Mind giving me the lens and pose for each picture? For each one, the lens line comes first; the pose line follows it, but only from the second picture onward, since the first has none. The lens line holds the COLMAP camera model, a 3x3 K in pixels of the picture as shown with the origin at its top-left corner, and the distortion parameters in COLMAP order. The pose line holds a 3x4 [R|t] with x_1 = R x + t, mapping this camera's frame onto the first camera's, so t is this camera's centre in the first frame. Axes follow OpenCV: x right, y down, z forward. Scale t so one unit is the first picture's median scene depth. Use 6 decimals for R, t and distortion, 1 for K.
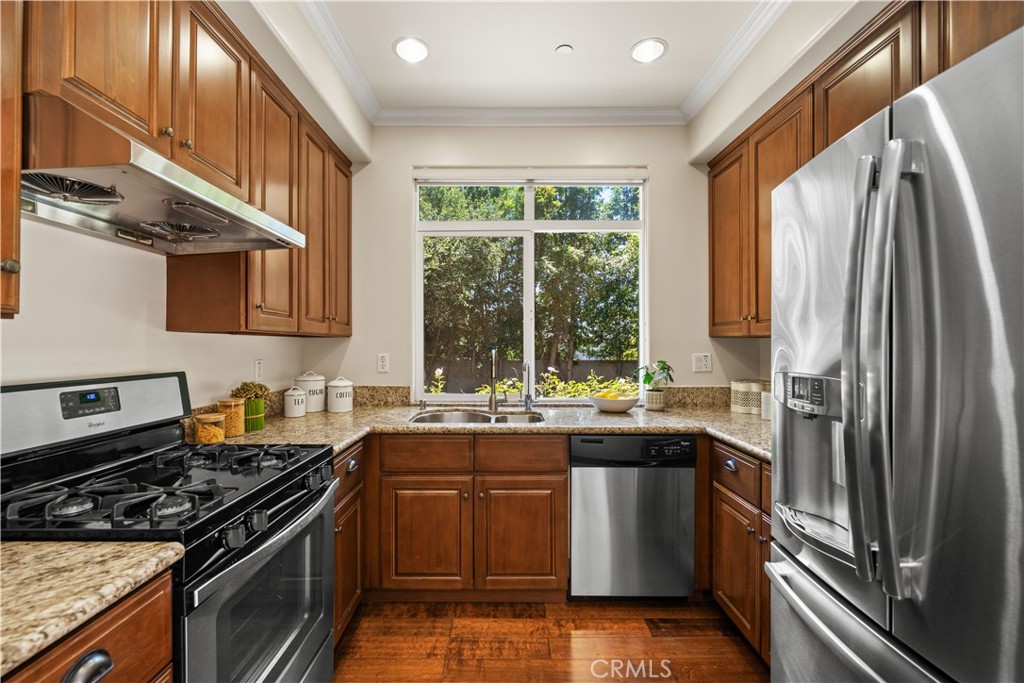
lens RADIAL K [[411.4, 0, 522.6], [0, 411.4, 340.9], [0, 0, 1]] dist [-0.010321, 0.000285]
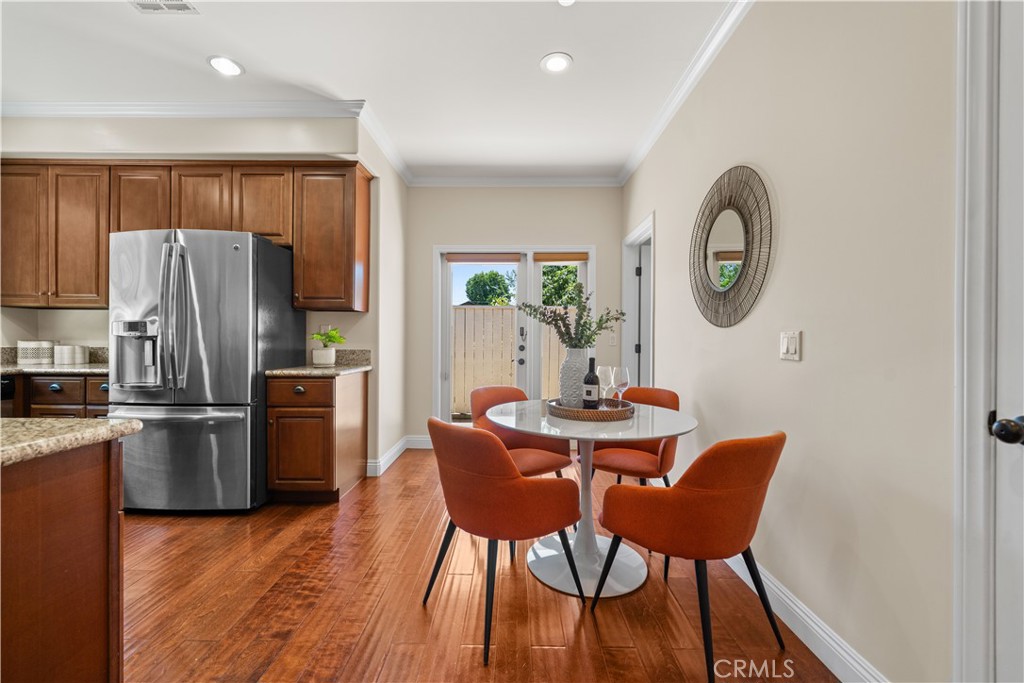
lens RADIAL K [[411.4, 0, 513.6], [0, 411.4, 341.5], [0, 0, 1]] dist [-0.010321, 0.000285]
pose [[-0.006924, -0.012347, 0.999900, -1.074575], [-0.006139, 0.999905, 0.012305, 0.102970], [-0.999957, -0.006053, -0.006999, -0.750355]]
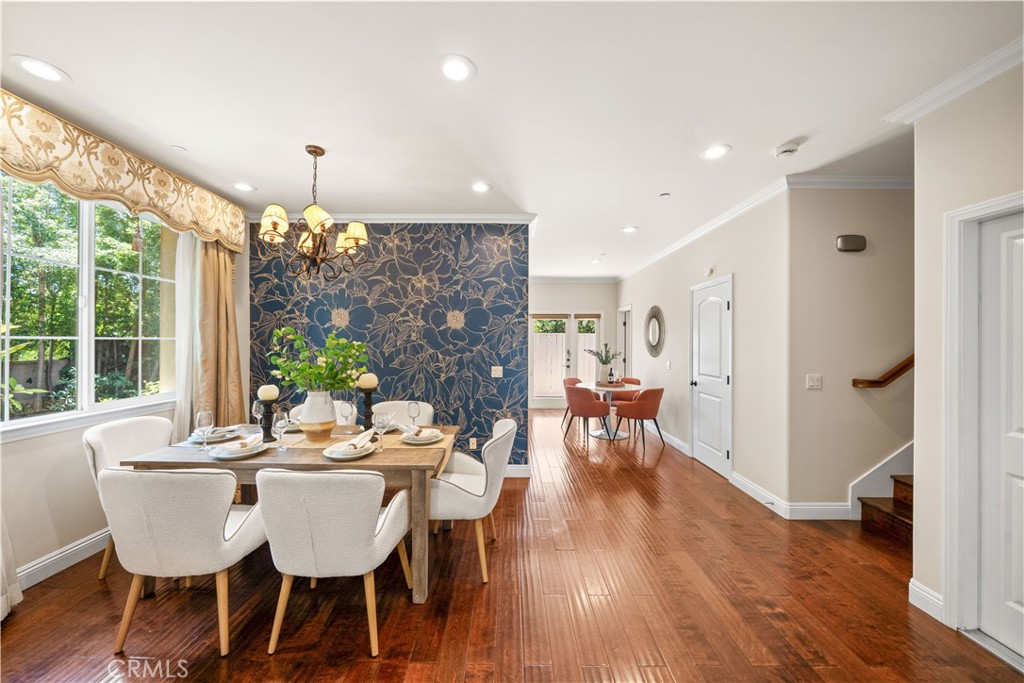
lens RADIAL K [[372.3, 0, 507.6], [0, 372.3, 338.4], [0, 0, 1]] dist [-0.007131, -0.000121]
pose [[-0.002592, -0.002240, 0.999994, -3.314230], [-0.004467, 0.999988, 0.002228, -0.110908], [-0.999987, -0.004461, -0.002602, -0.020453]]
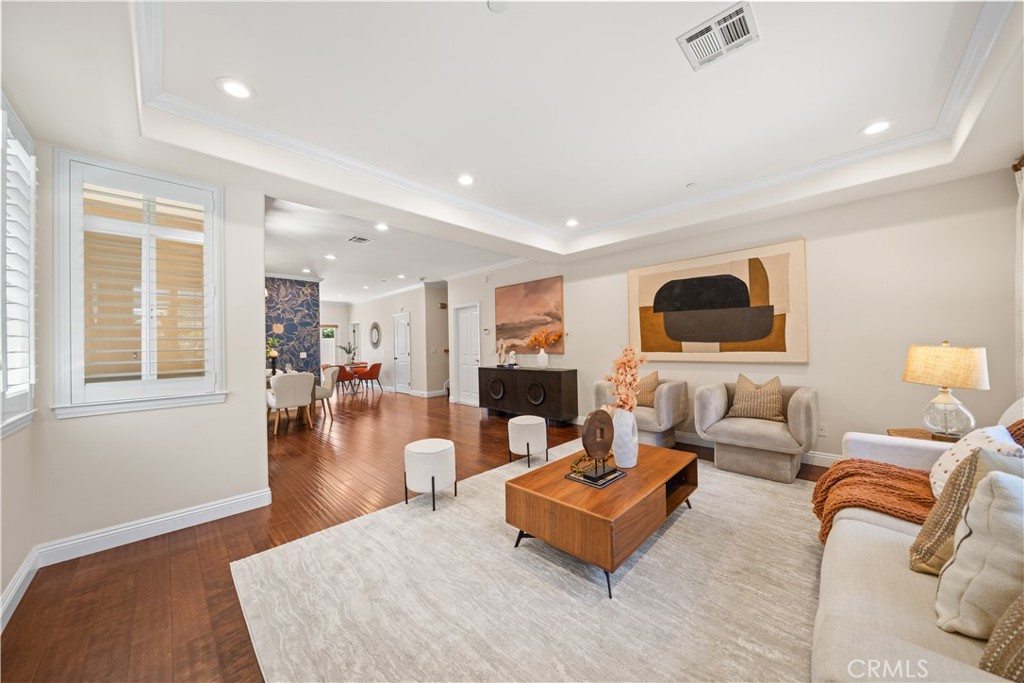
lens RADIAL K [[349.0, 0, 506.9], [0, 349.0, 342.3], [0, 0, 1]] dist [-0.008425, 0.000128]
pose [[-0.709070, 0.011561, 0.705043, -5.869748], [0.015485, 0.999880, -0.000822, -0.011146], [-0.704968, 0.010335, -0.709164, 1.342021]]
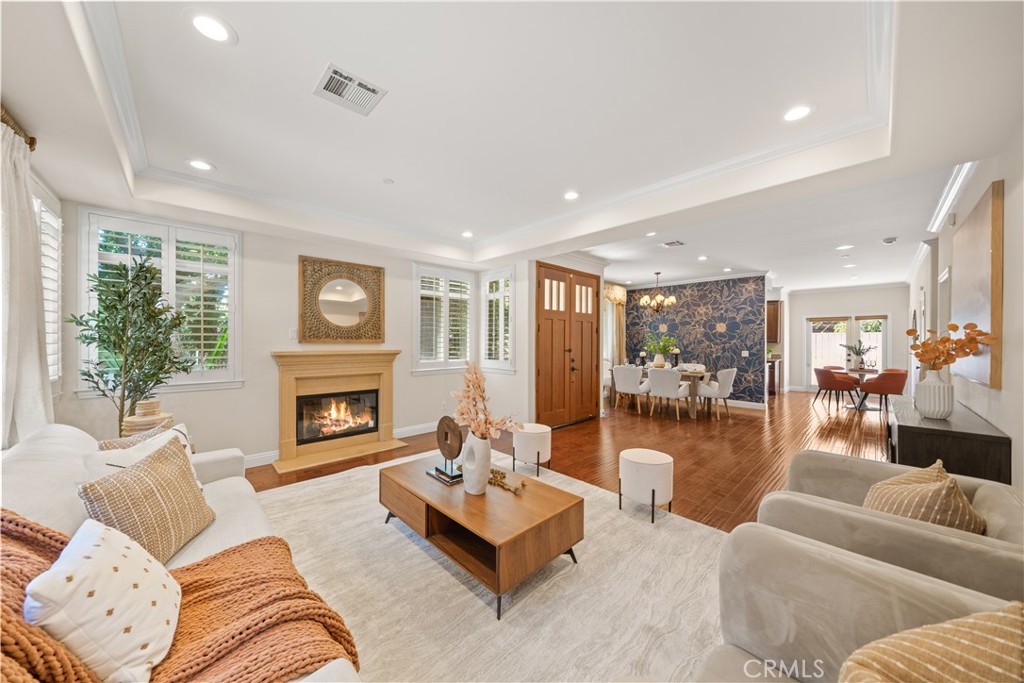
lens RADIAL K [[349.0, 0, 505.7], [0, 349.0, 342.8], [0, 0, 1]] dist [-0.008425, 0.000128]
pose [[0.723311, -0.008819, 0.690466, -6.057053], [0.001596, 0.999937, 0.011099, -0.079817], [-0.690520, -0.006926, 0.723280, -1.026577]]
